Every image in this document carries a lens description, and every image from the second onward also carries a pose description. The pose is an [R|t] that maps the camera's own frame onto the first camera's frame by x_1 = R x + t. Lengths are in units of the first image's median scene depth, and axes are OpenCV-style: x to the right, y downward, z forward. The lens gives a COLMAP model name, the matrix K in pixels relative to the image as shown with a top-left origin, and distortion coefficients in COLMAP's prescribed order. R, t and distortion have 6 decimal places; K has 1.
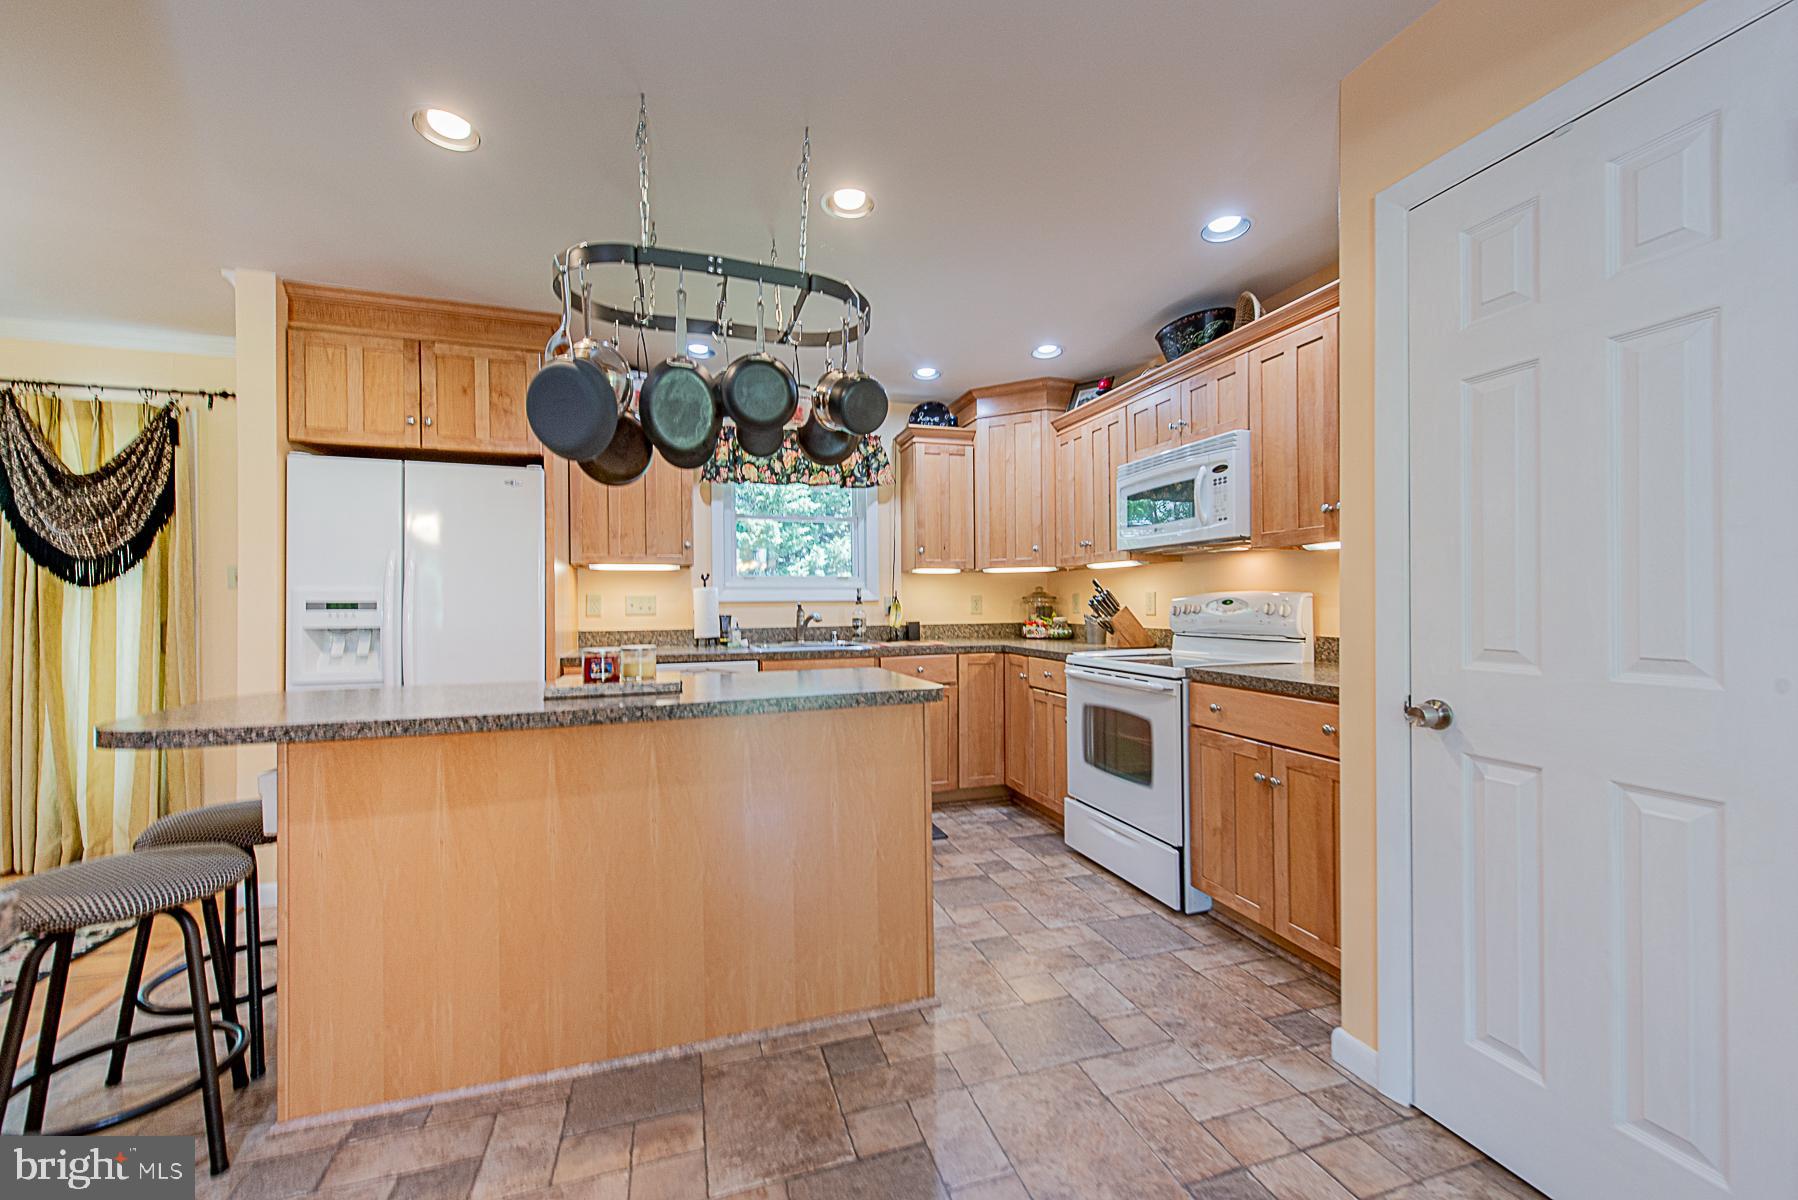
lens RADIAL K [[705.7, 0, 892.9], [0, 705.7, 602.6], [0, 0, 1]] dist [0.015901, -0.003667]
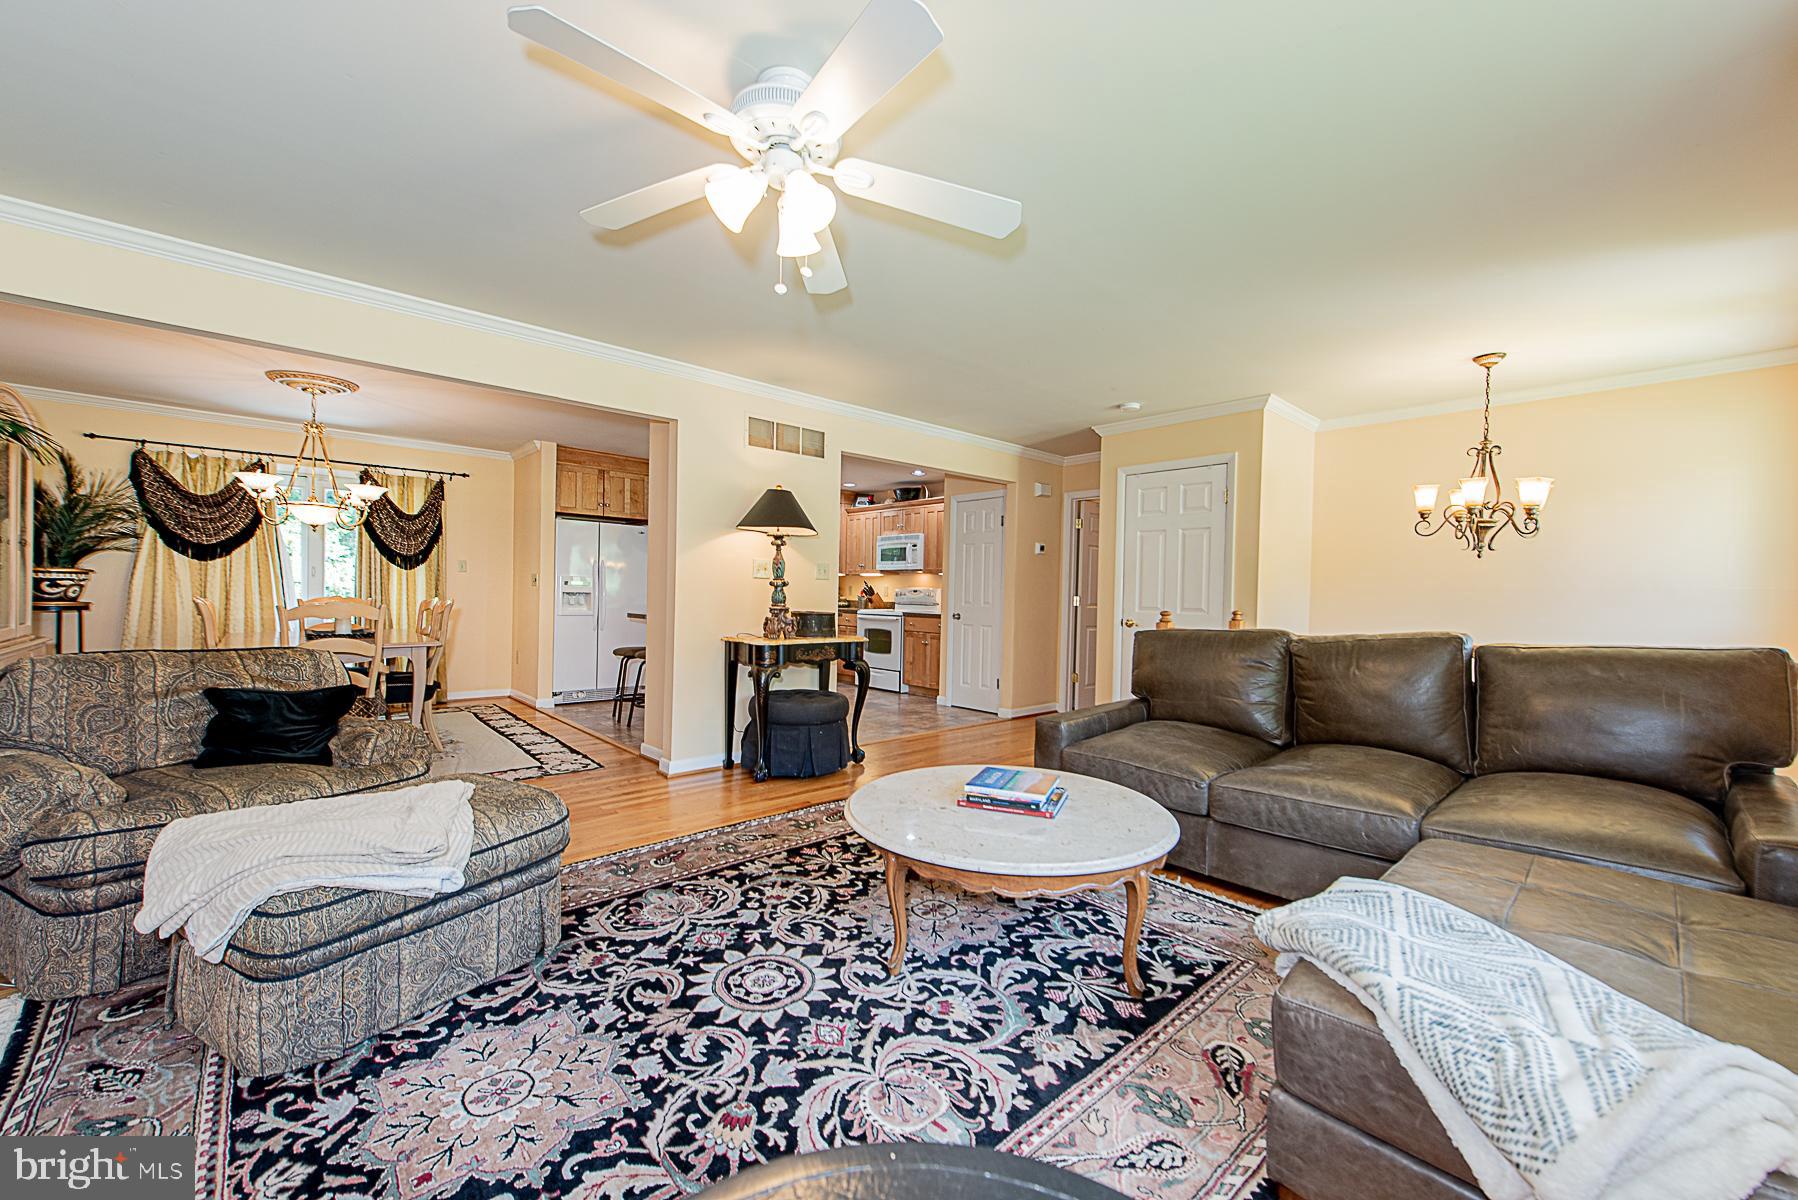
lens RADIAL K [[705.7, 0, 910.6], [0, 705.7, 592.7], [0, 0, 1]] dist [0.015901, -0.003667]
pose [[0.901949, 0.023816, 0.431185, -0.603773], [-0.024426, 0.999693, -0.004123, 0.013818], [-0.431151, -0.006813, 0.902254, -1.219937]]
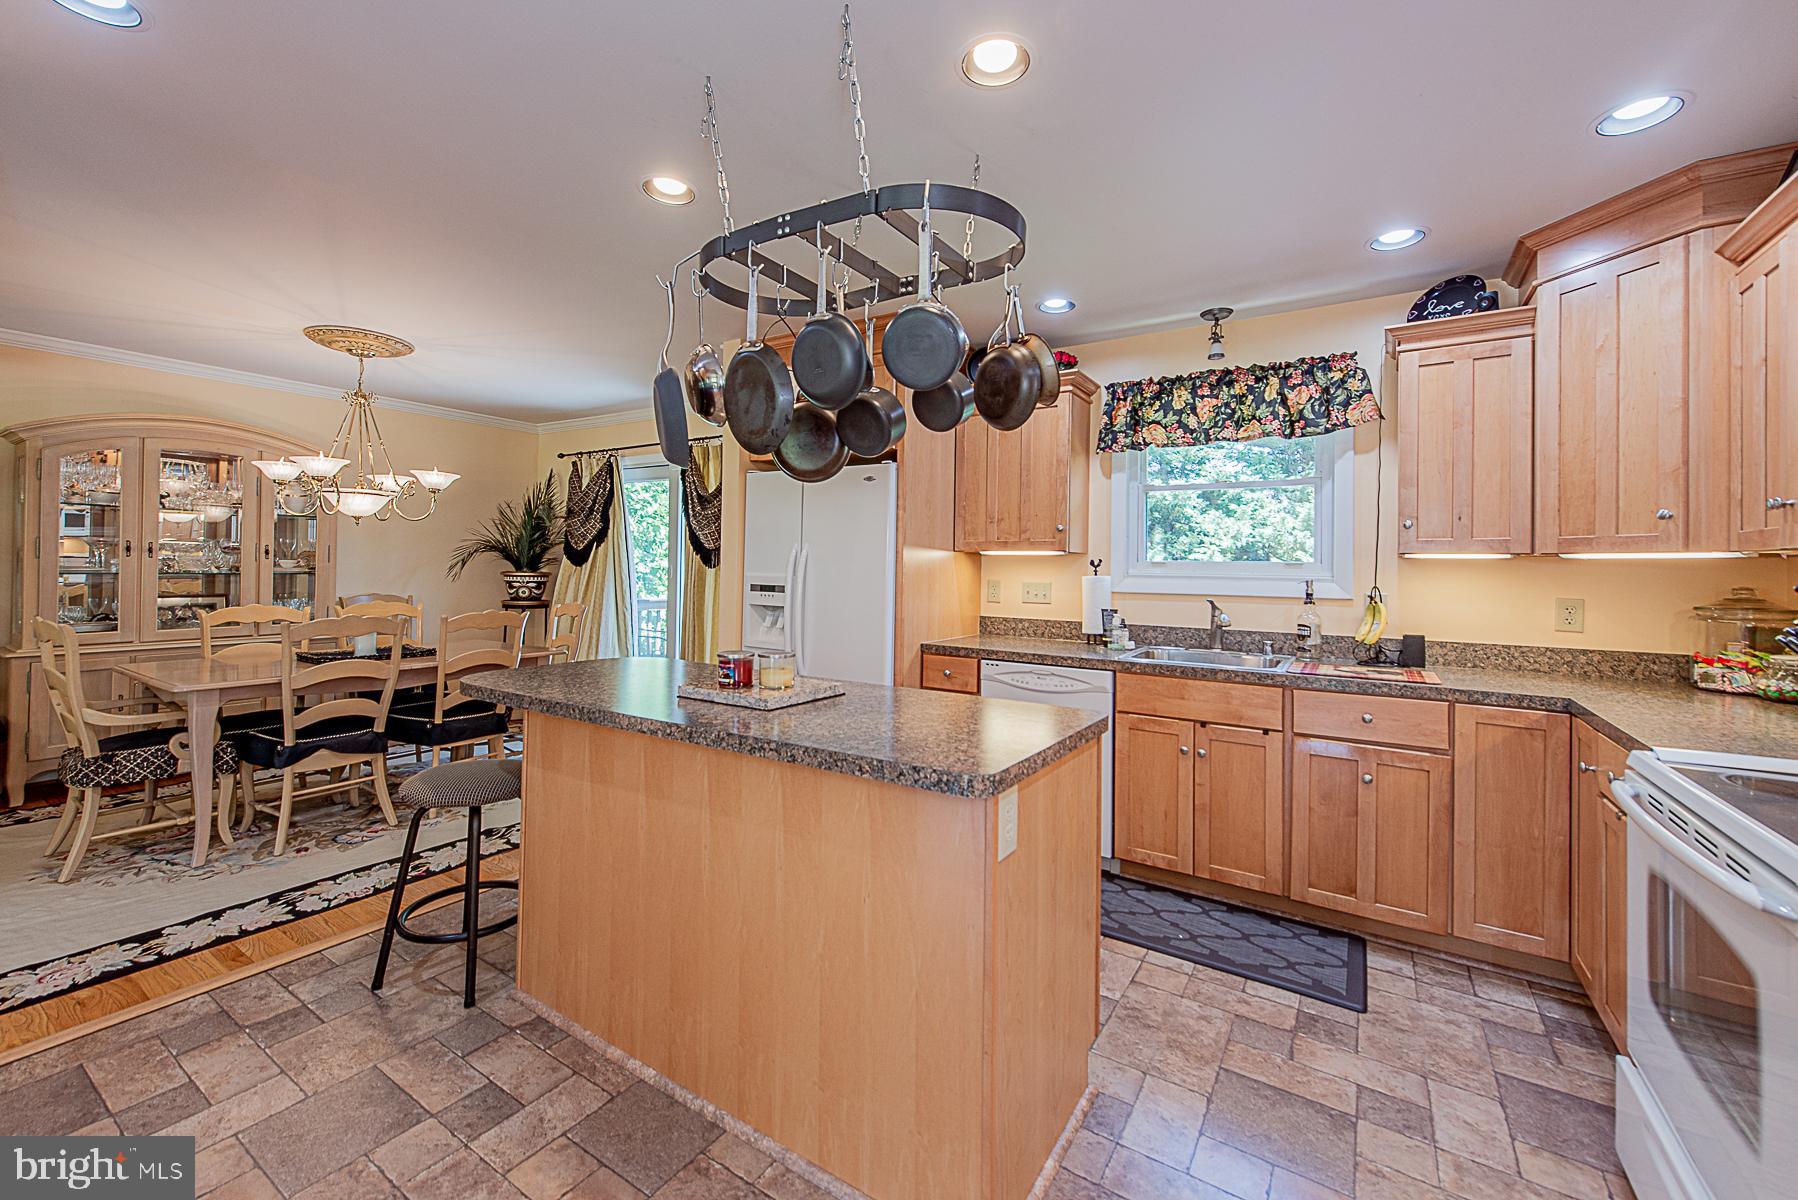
lens RADIAL K [[705.7, 0, 900.1], [0, 705.7, 562.6], [0, 0, 1]] dist [0.015901, -0.003667]
pose [[0.642847, 0.012044, -0.765900, 0.257940], [-0.019457, 0.999811, -0.000609, -0.034248], [0.765747, 0.015294, 0.642960, 0.284633]]
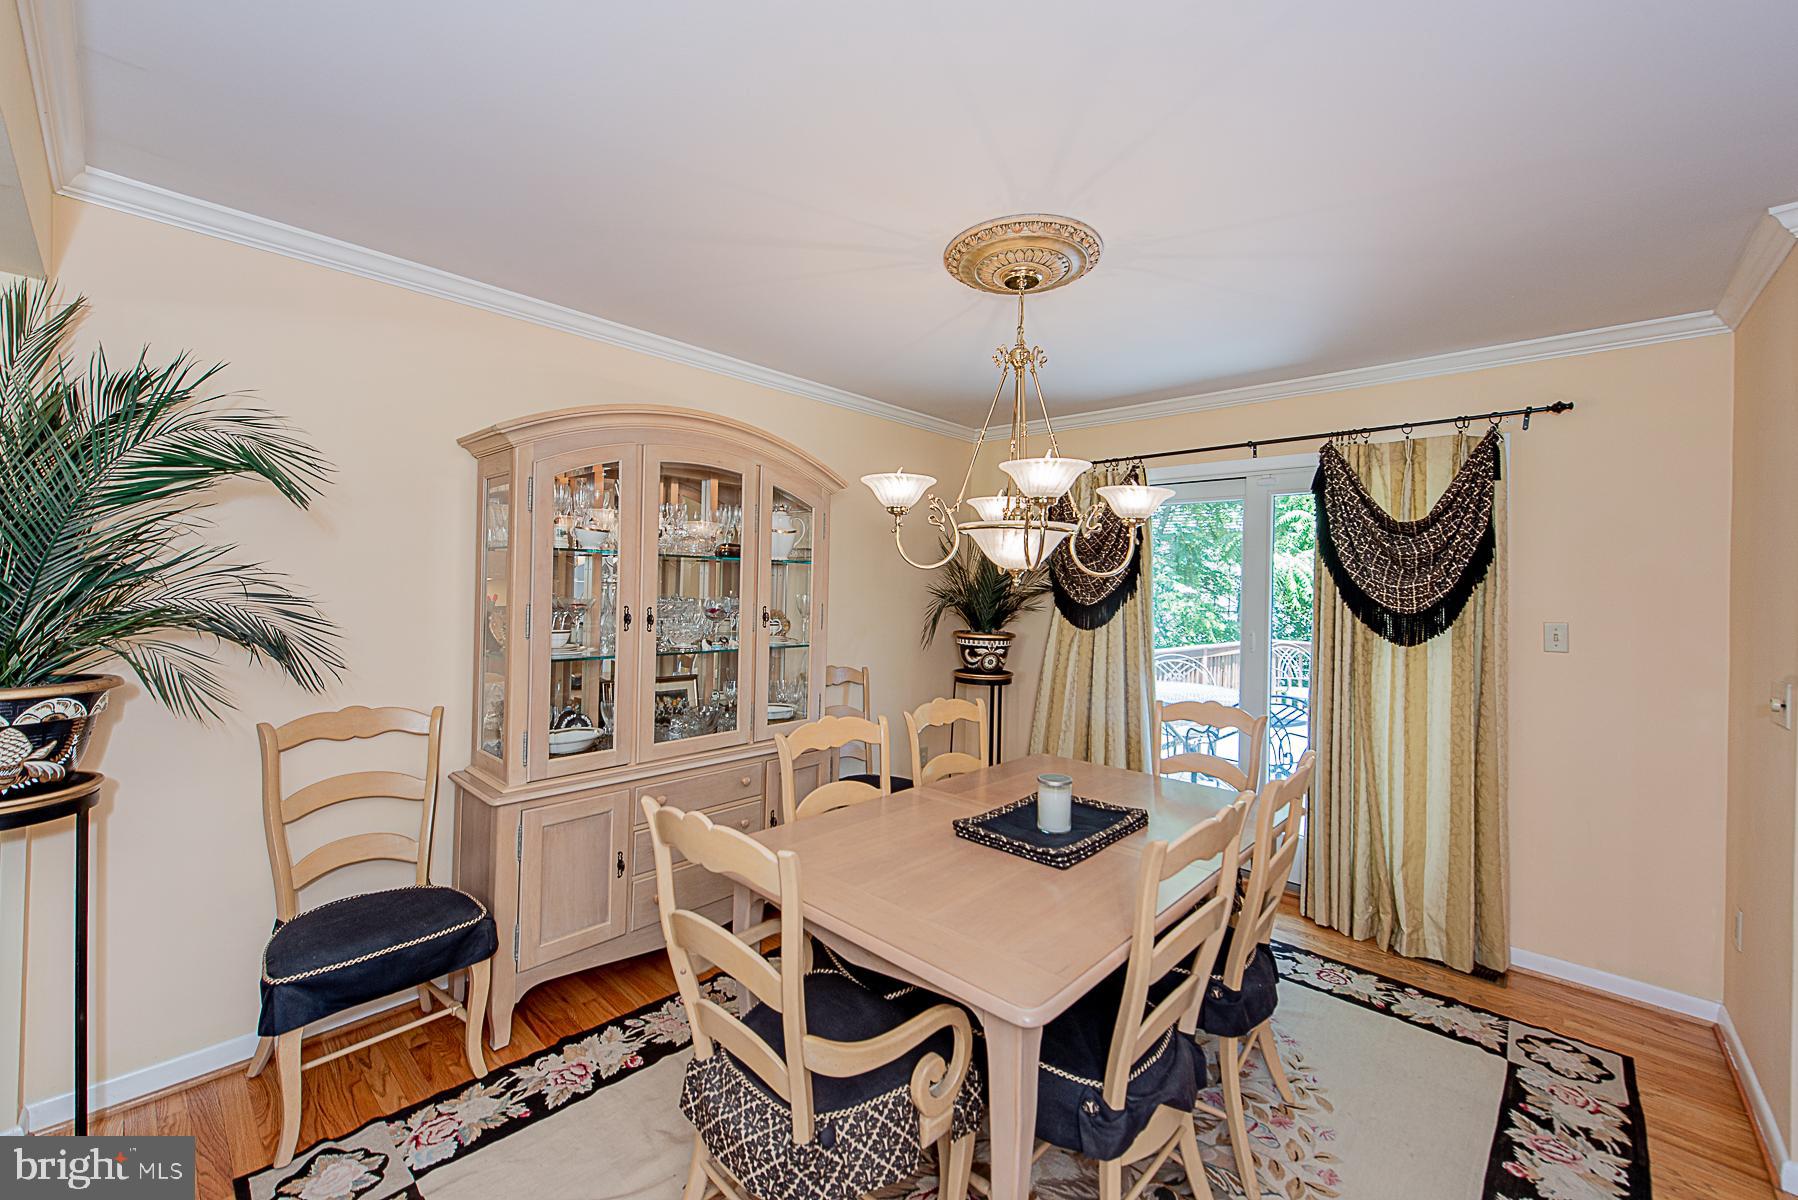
lens RADIAL K [[705.7, 0, 903.6], [0, 705.7, 588.7], [0, 0, 1]] dist [0.015901, -0.003667]
pose [[0.492969, 0.018328, -0.869854, -0.556346], [-0.028122, 0.999591, 0.005124, -0.069733], [0.869592, 0.021936, 0.493283, -0.005449]]
